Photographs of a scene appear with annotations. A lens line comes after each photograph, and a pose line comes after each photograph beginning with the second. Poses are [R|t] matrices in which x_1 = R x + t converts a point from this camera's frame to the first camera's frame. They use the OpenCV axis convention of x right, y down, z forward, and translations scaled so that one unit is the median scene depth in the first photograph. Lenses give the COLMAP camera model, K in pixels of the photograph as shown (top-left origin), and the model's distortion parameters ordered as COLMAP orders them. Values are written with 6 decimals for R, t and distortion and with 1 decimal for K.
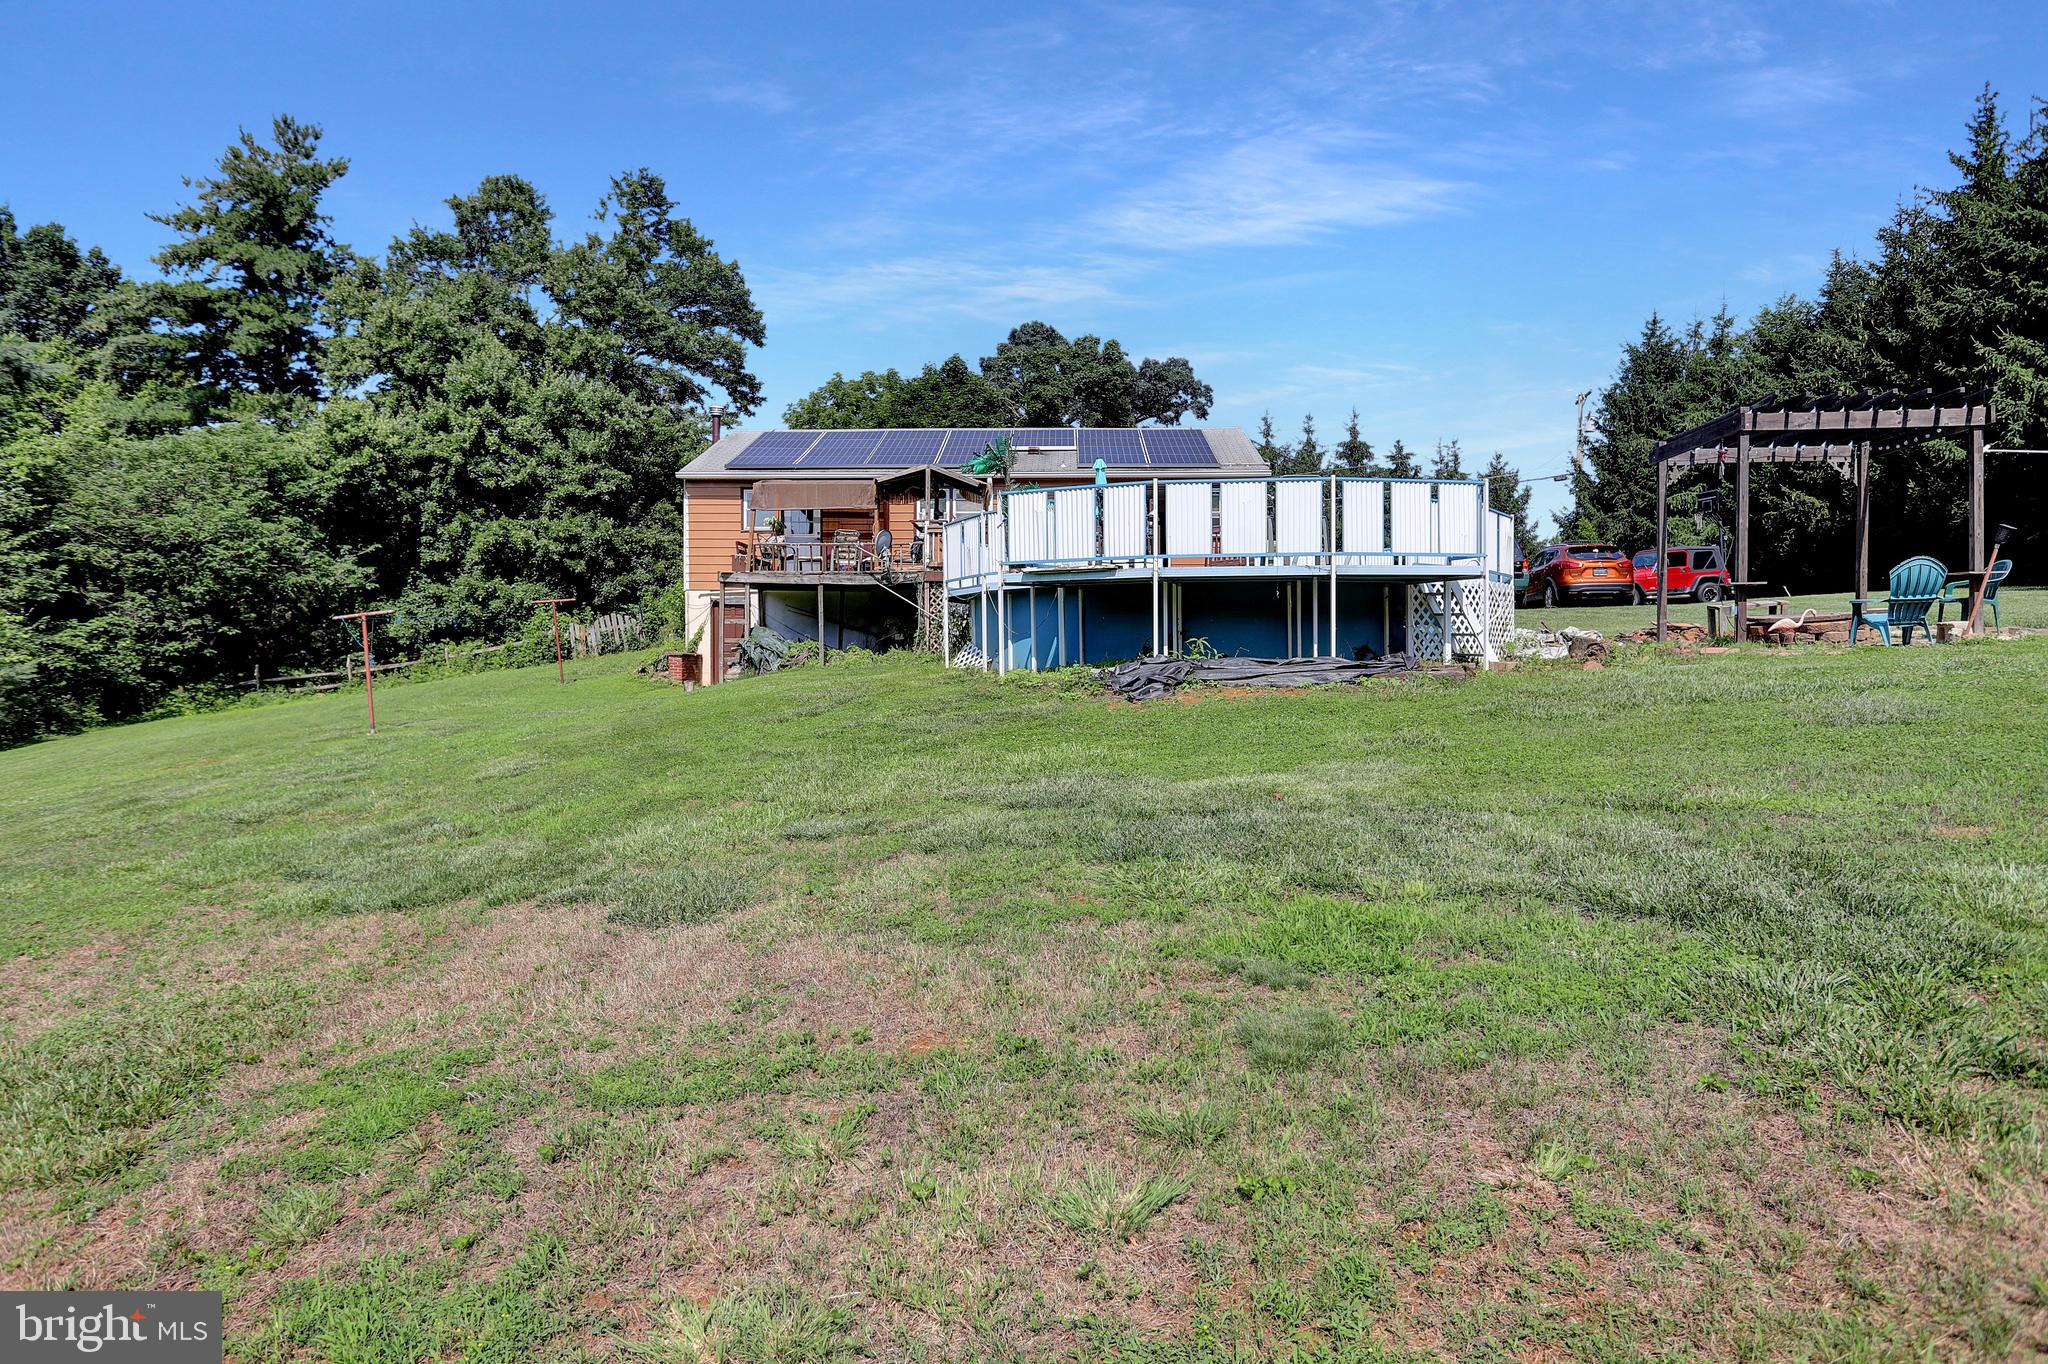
lens RADIAL K [[1252.8, 0, 1024.0], [0, 1252.8, 682.0], [0, 0, 1]] dist [-0.060175, 0.047987]
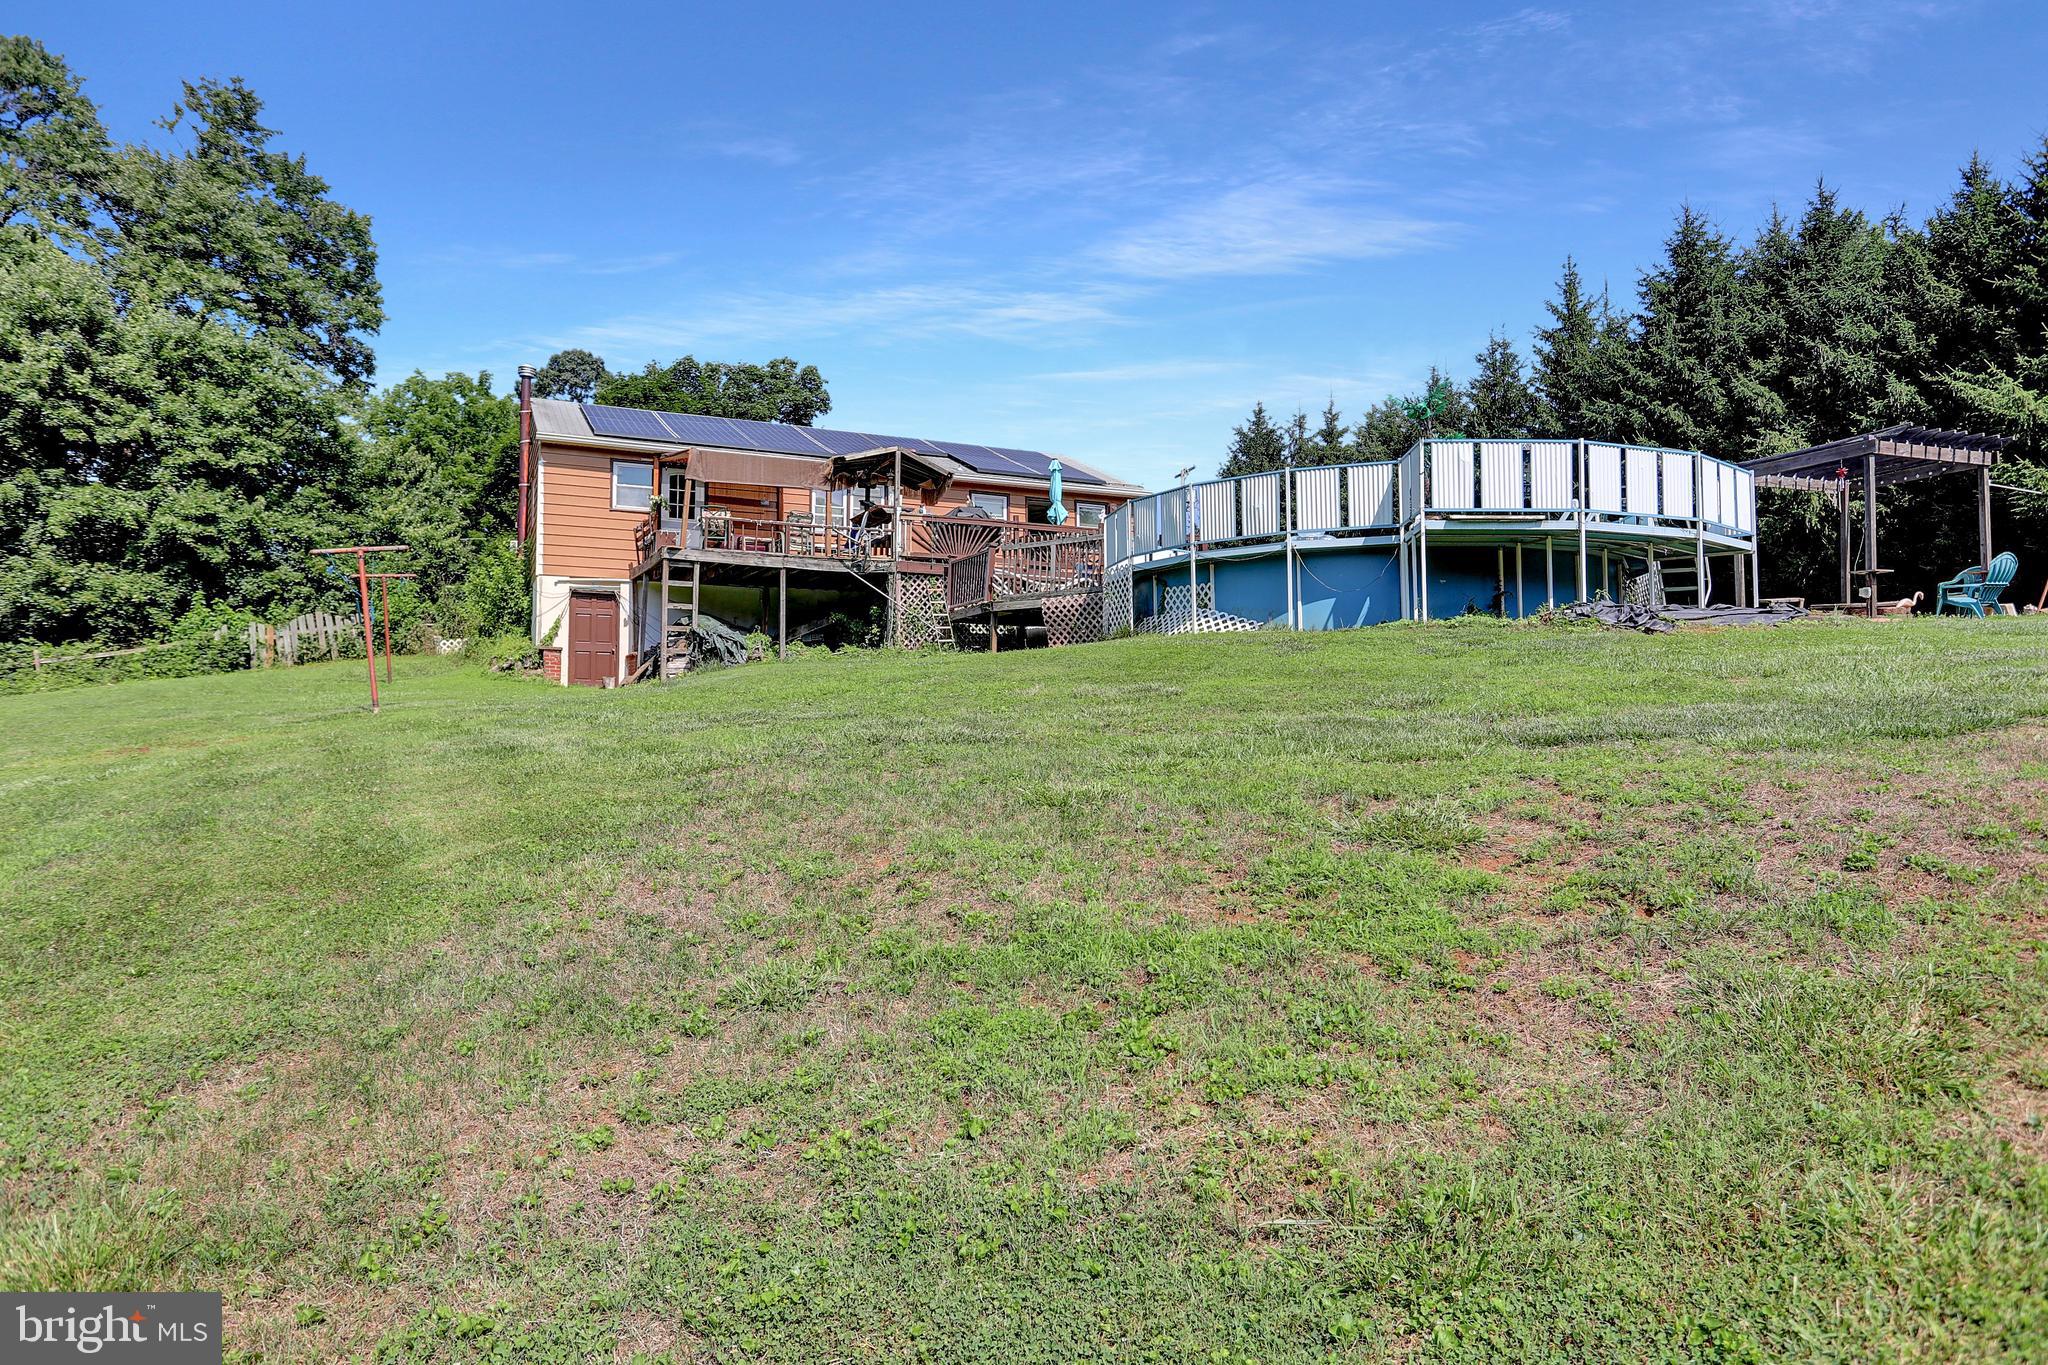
lens RADIAL K [[1252.8, 0, 1024.0], [0, 1252.8, 682.5], [0, 0, 1]] dist [-0.060175, 0.047987]
pose [[0.890535, 0.021146, 0.454423, -0.256534], [0.005647, 0.998328, -0.057523, 0.033765], [-0.454880, 0.053793, 0.888927, 0.089951]]
